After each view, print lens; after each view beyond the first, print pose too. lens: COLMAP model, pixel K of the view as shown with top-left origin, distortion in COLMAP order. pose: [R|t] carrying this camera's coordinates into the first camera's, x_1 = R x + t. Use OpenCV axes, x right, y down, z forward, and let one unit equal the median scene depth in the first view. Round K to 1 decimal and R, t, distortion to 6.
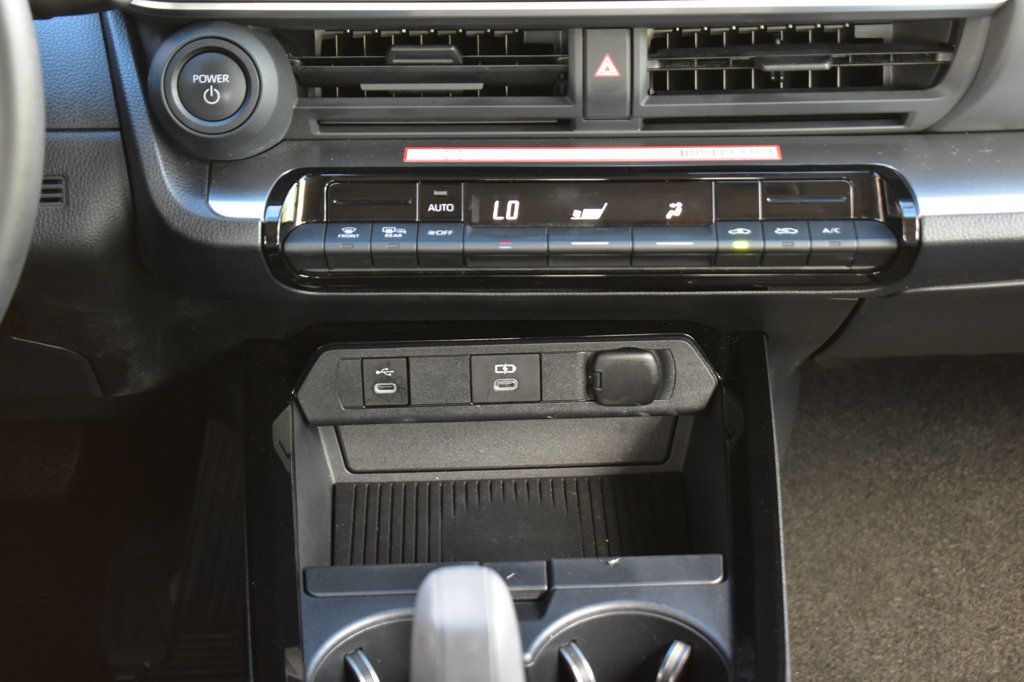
lens RADIAL K [[2318.8, 0, 507.9], [0, 2318.8, 342.2], [0, 0, 1]] dist [0.052418, 0.000000]
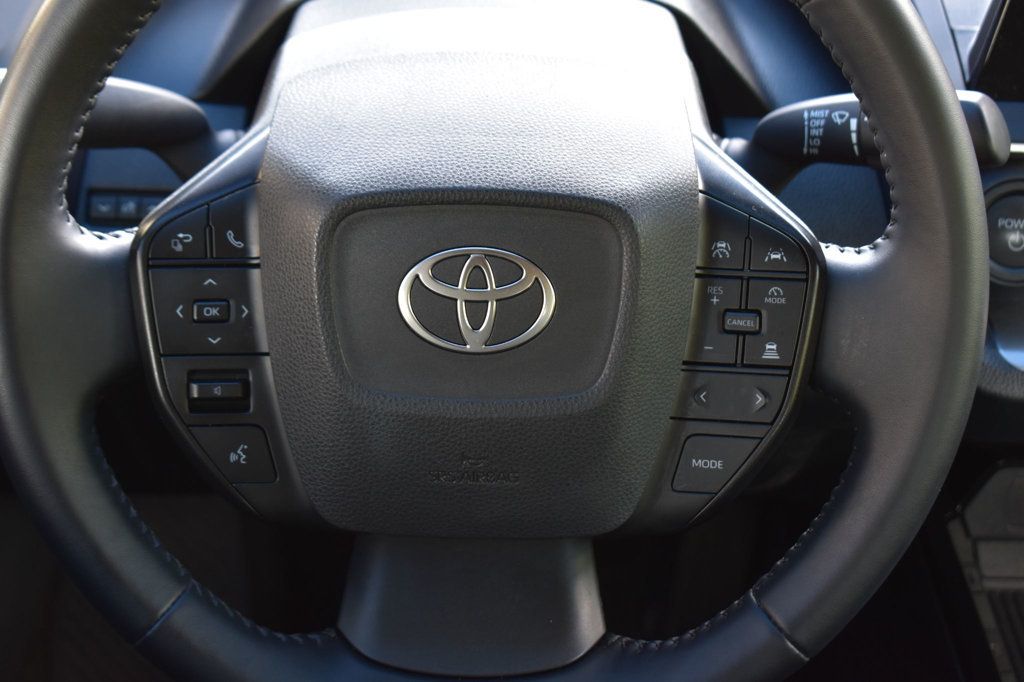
lens RADIAL K [[2064.9, 0, 508.6], [0, 2064.9, 344.5], [0, 0, 1]] dist [0.013589, 0.000000]
pose [[0.999261, 0.036507, 0.011995, -0.341400], [-0.037186, 0.997365, 0.062291, -0.109110], [-0.009689, -0.062691, 0.997986, 0.166931]]
